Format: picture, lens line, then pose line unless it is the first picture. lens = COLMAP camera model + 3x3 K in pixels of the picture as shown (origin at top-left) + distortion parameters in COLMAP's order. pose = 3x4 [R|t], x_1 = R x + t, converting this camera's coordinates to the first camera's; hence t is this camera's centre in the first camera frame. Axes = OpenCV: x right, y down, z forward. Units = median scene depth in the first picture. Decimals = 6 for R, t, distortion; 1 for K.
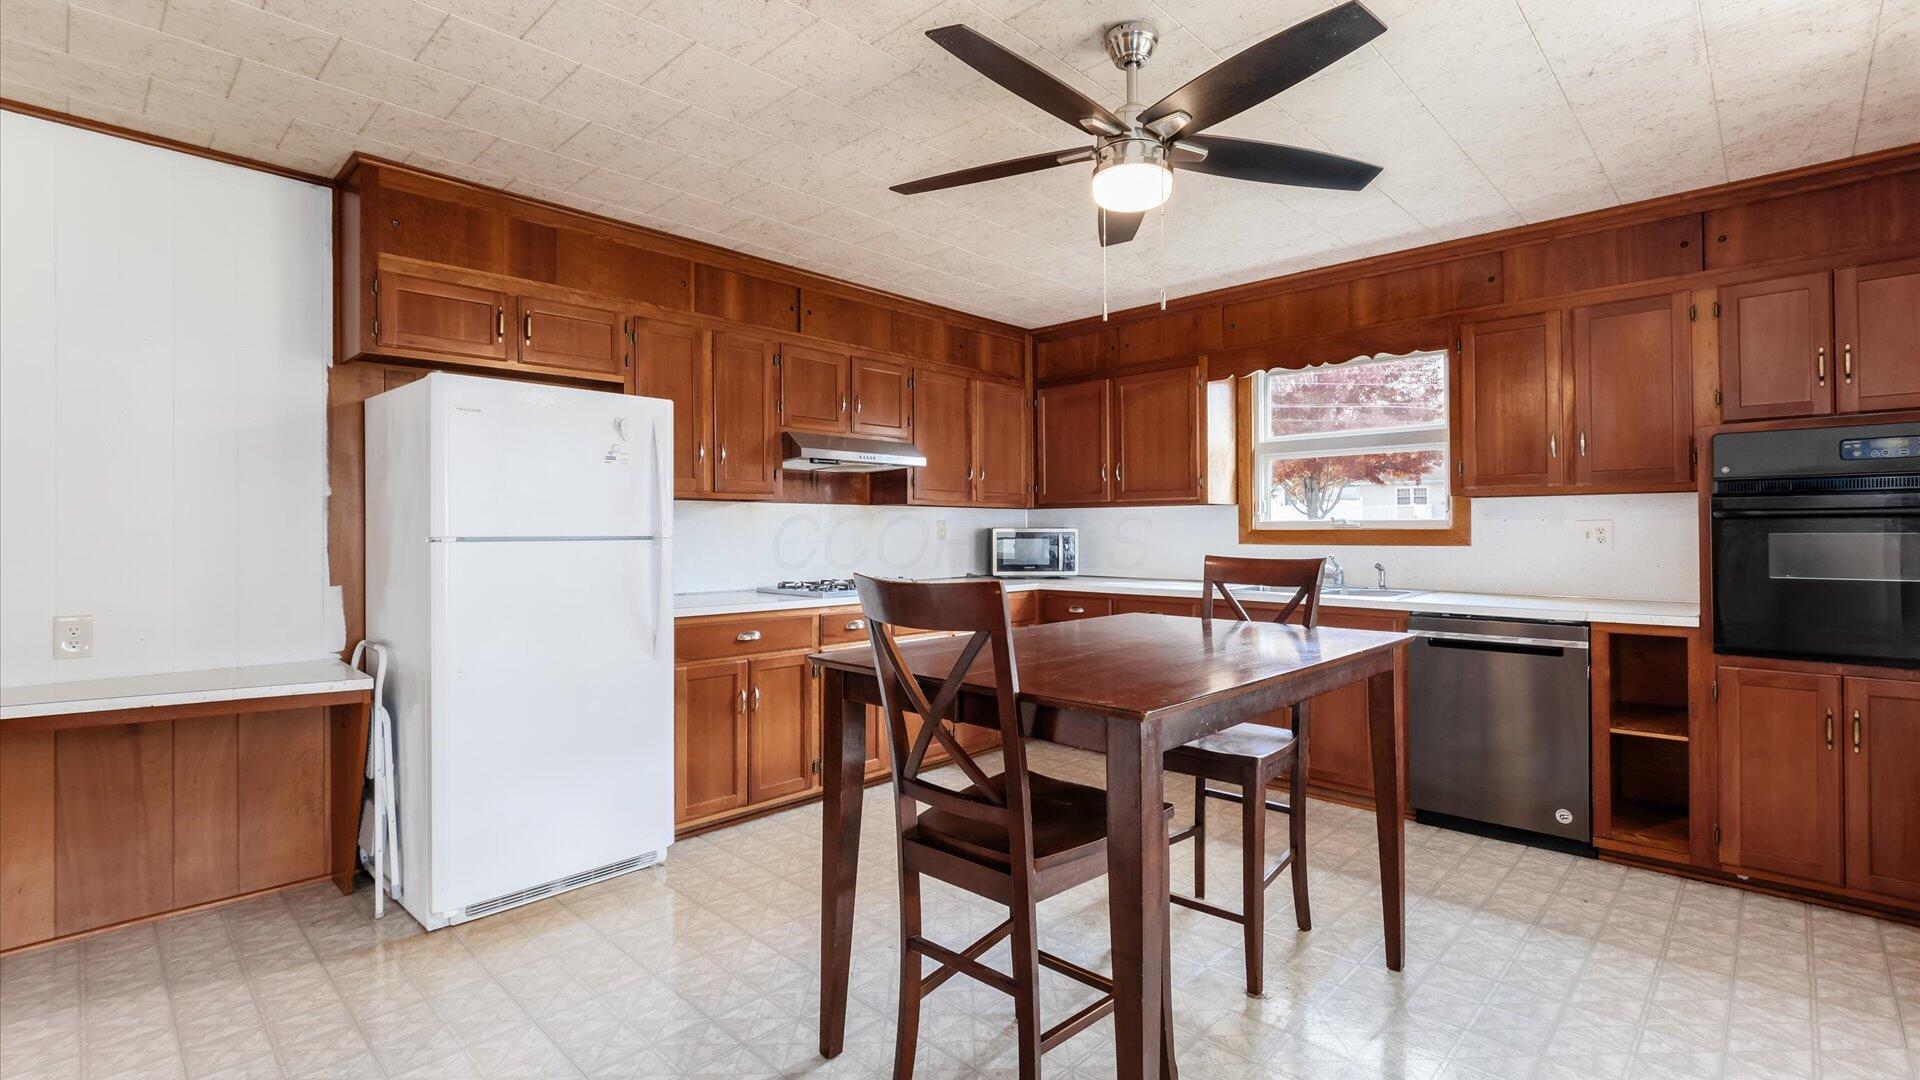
lens RADIAL K [[857.3, 0, 944.2], [0, 857.3, 535.4], [0, 0, 1]] dist [-0.009057, -0.000295]
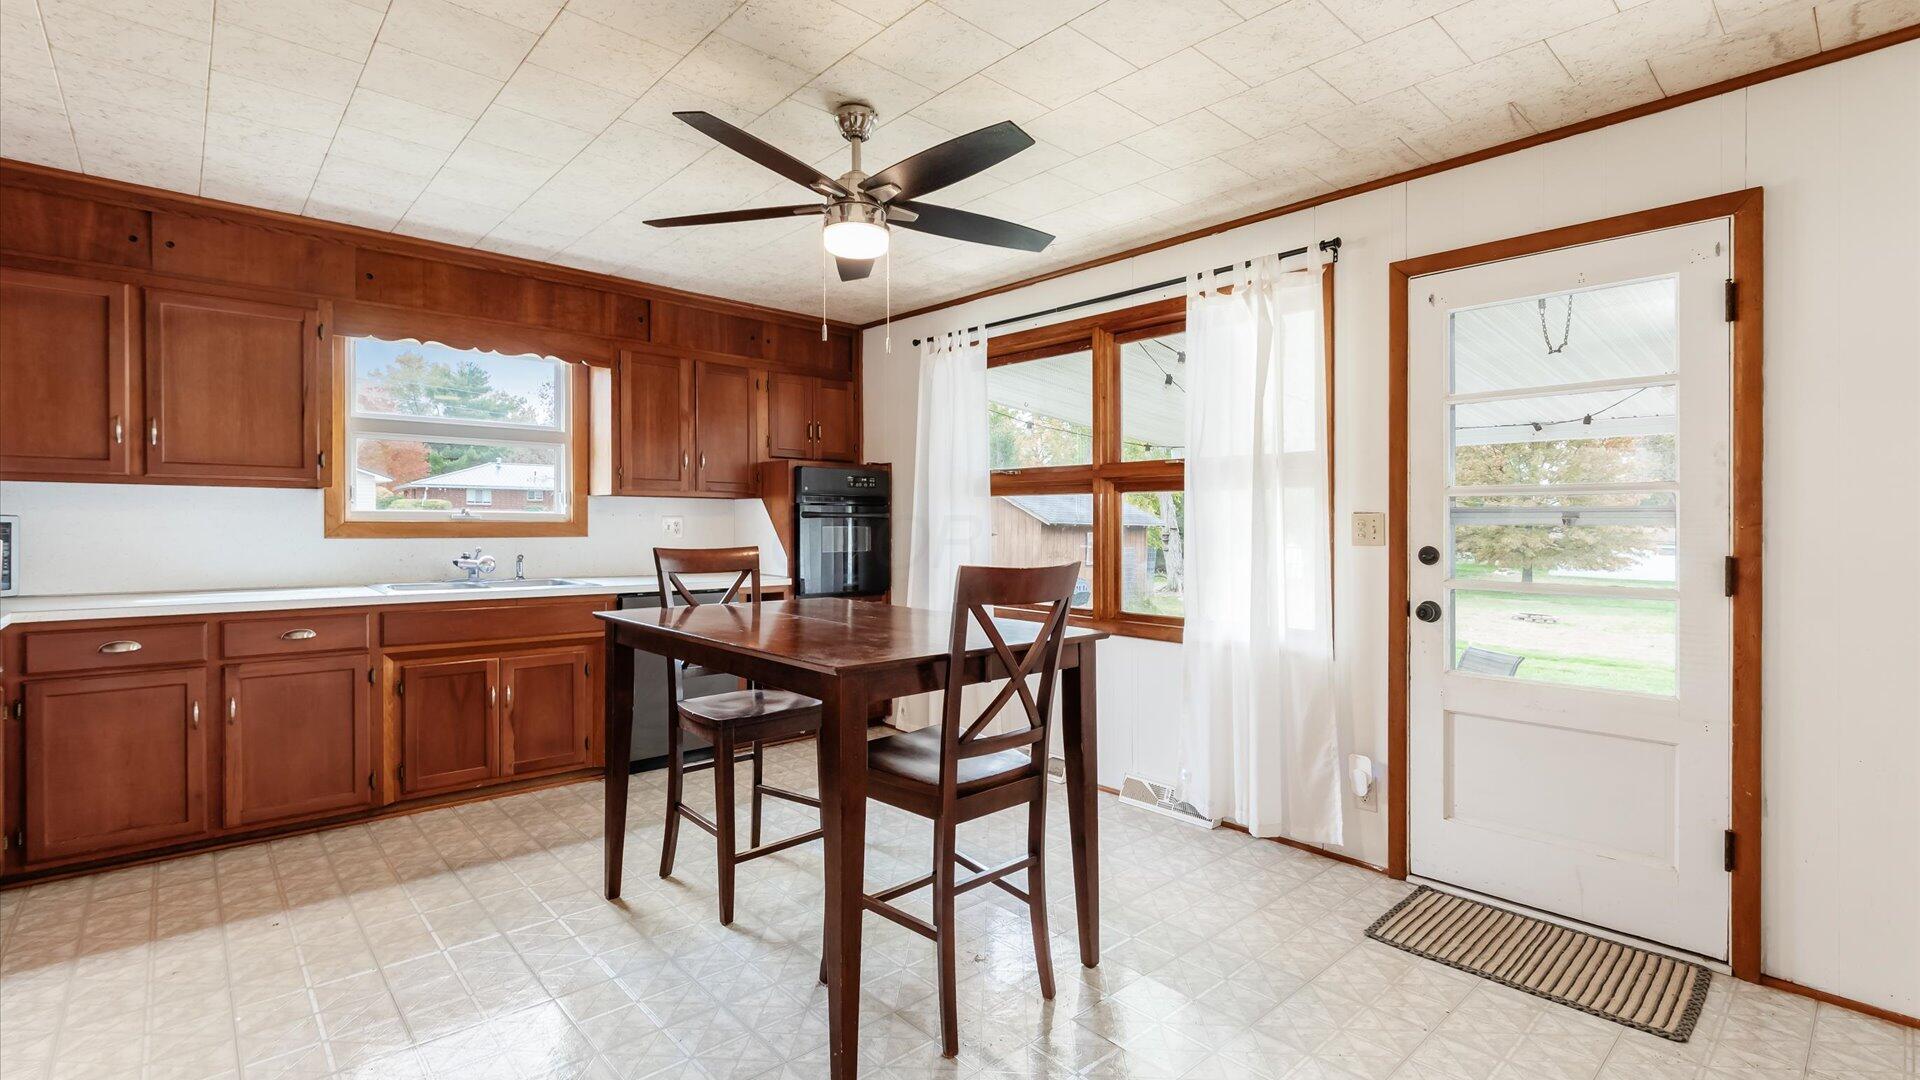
lens RADIAL K [[857.3, 0, 944.2], [0, 857.3, 535.4], [0, 0, 1]] dist [-0.009057, -0.000295]
pose [[0.060373, -0.017172, 0.998028, -0.584801], [-0.010465, 0.999786, 0.017835, -0.013385], [-0.998121, -0.011522, 0.060180, 0.483584]]
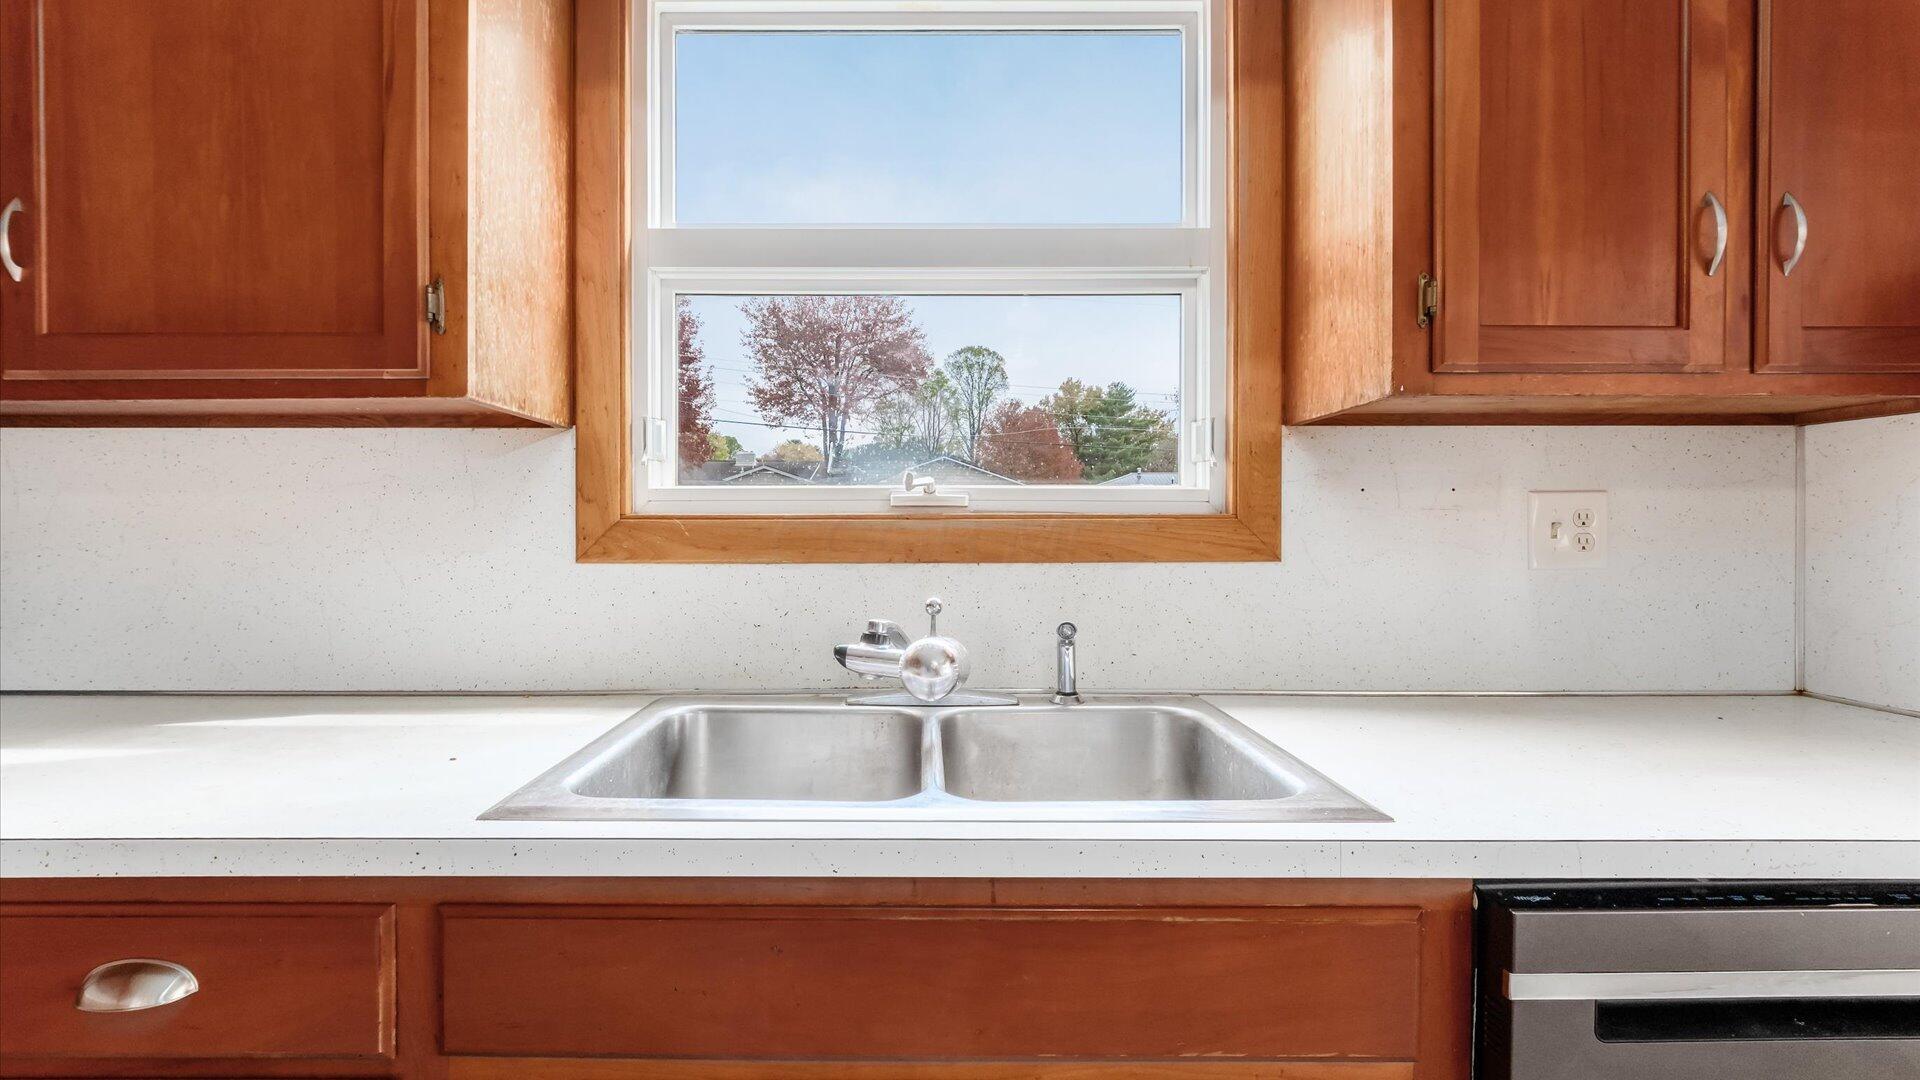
lens RADIAL K [[857.3, 0, 944.2], [0, 857.3, 535.4], [0, 0, 1]] dist [-0.009057, -0.000295]
pose [[0.694919, -0.004050, 0.719077, 0.291122], [-0.007329, 0.999892, 0.012715, -0.000554], [-0.719051, -0.014106, 0.694815, 0.938879]]
